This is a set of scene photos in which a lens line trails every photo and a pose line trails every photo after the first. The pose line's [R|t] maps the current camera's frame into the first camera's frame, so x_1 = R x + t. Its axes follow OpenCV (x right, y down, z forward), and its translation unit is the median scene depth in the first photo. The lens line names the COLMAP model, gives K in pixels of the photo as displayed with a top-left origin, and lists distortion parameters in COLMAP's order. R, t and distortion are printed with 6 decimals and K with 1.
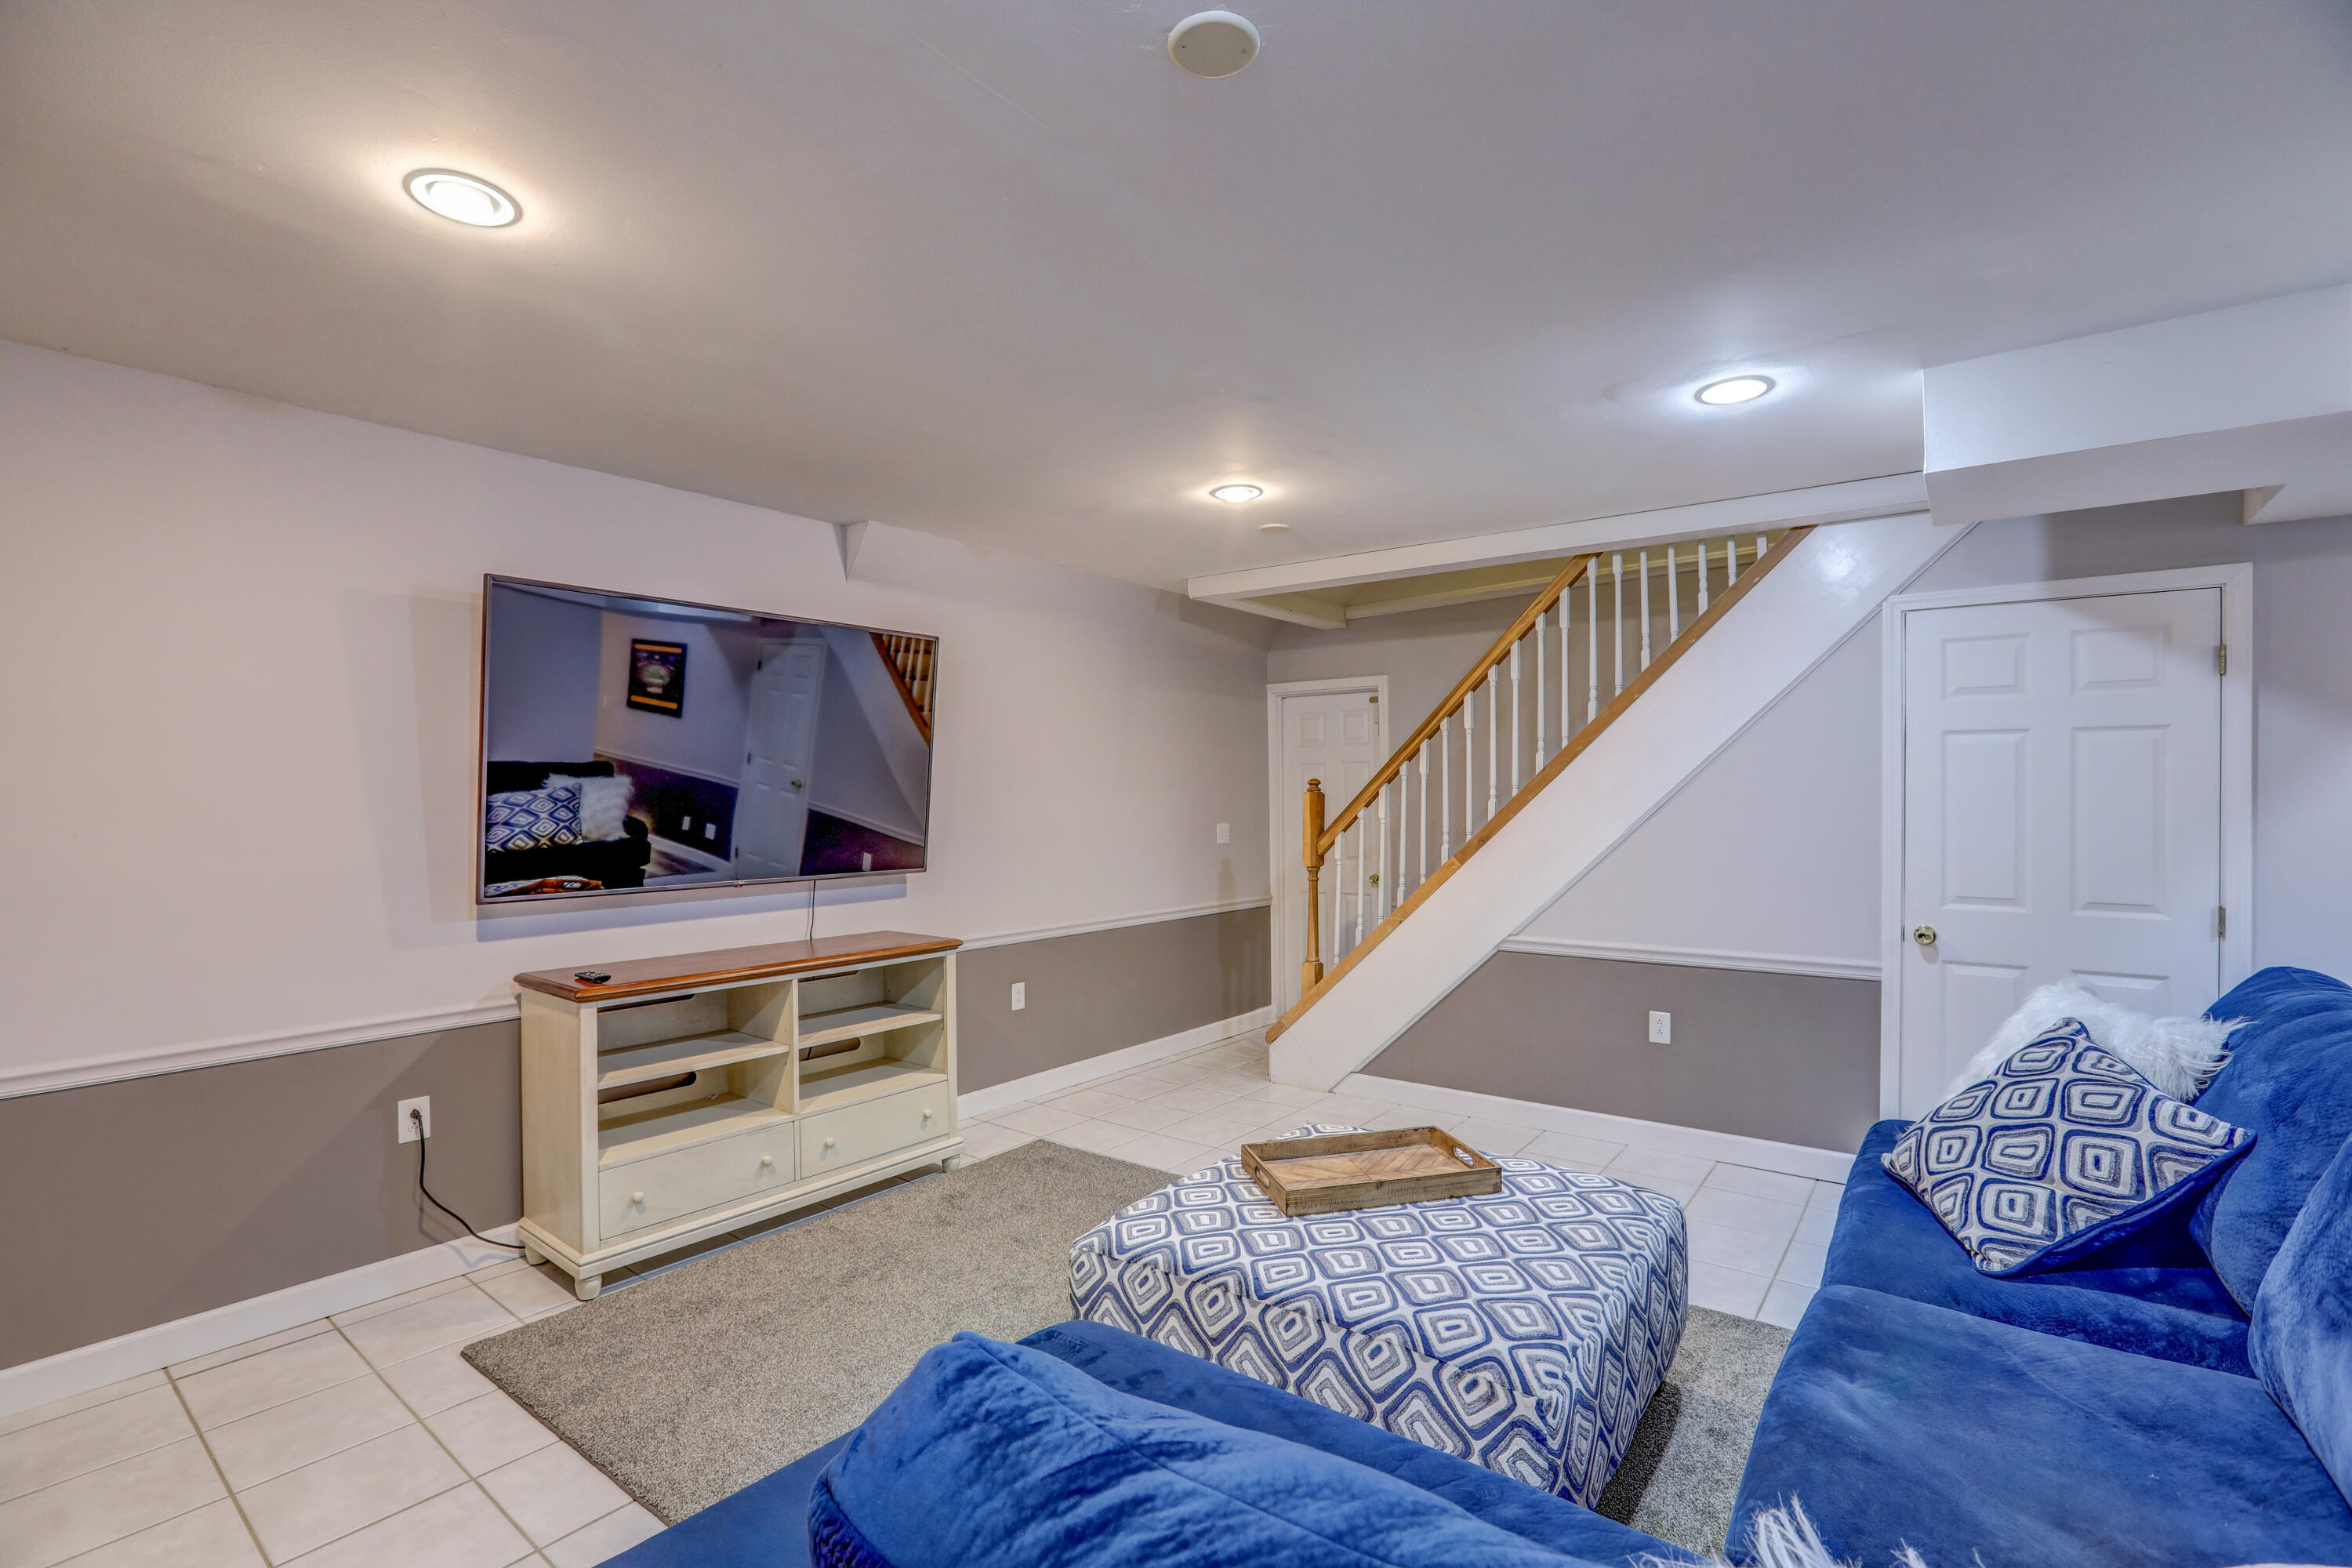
lens RADIAL K [[1066.9, 0, 1188.0], [0, 1066.9, 788.2], [0, 0, 1]] dist [-0.040638, 0.007606]
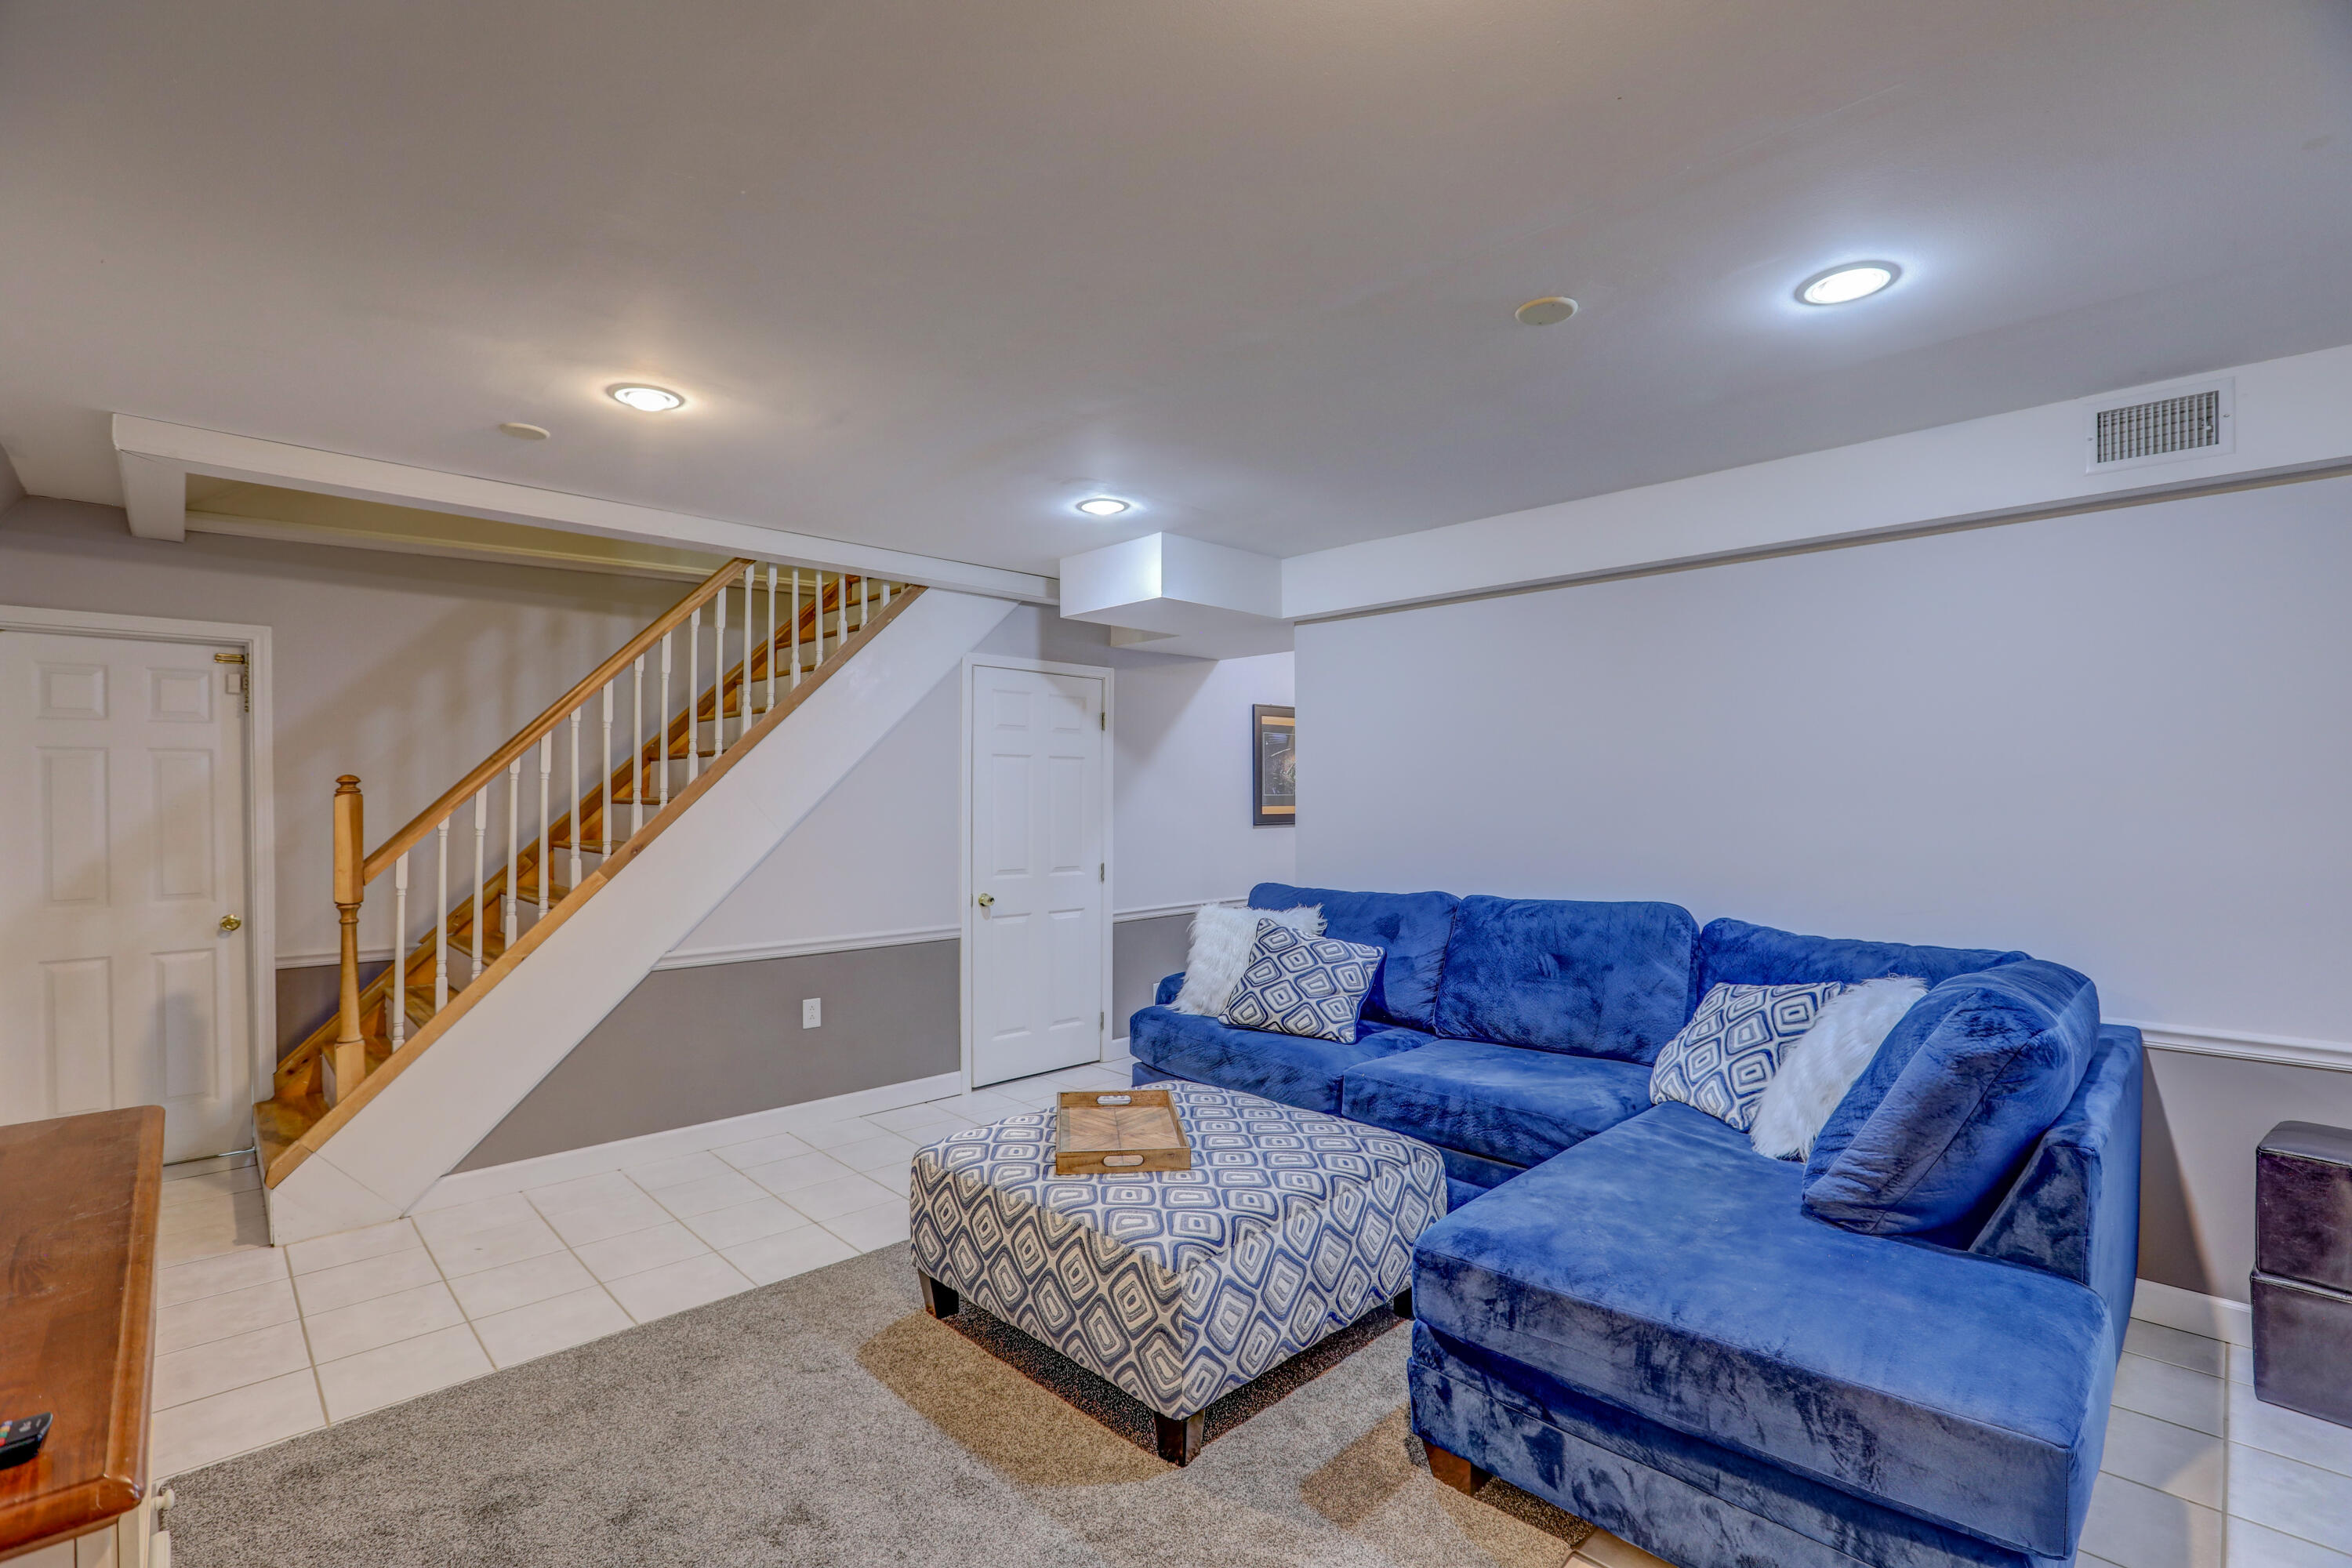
lens RADIAL K [[1066.9, 0, 1187.6], [0, 1066.9, 789.5], [0, 0, 1]] dist [-0.040638, 0.007606]
pose [[0.137048, 0.007580, 0.990535, -0.634388], [-0.009937, 0.999931, -0.006277, -0.000498], [-0.990515, -0.008983, 0.137114, 0.514231]]
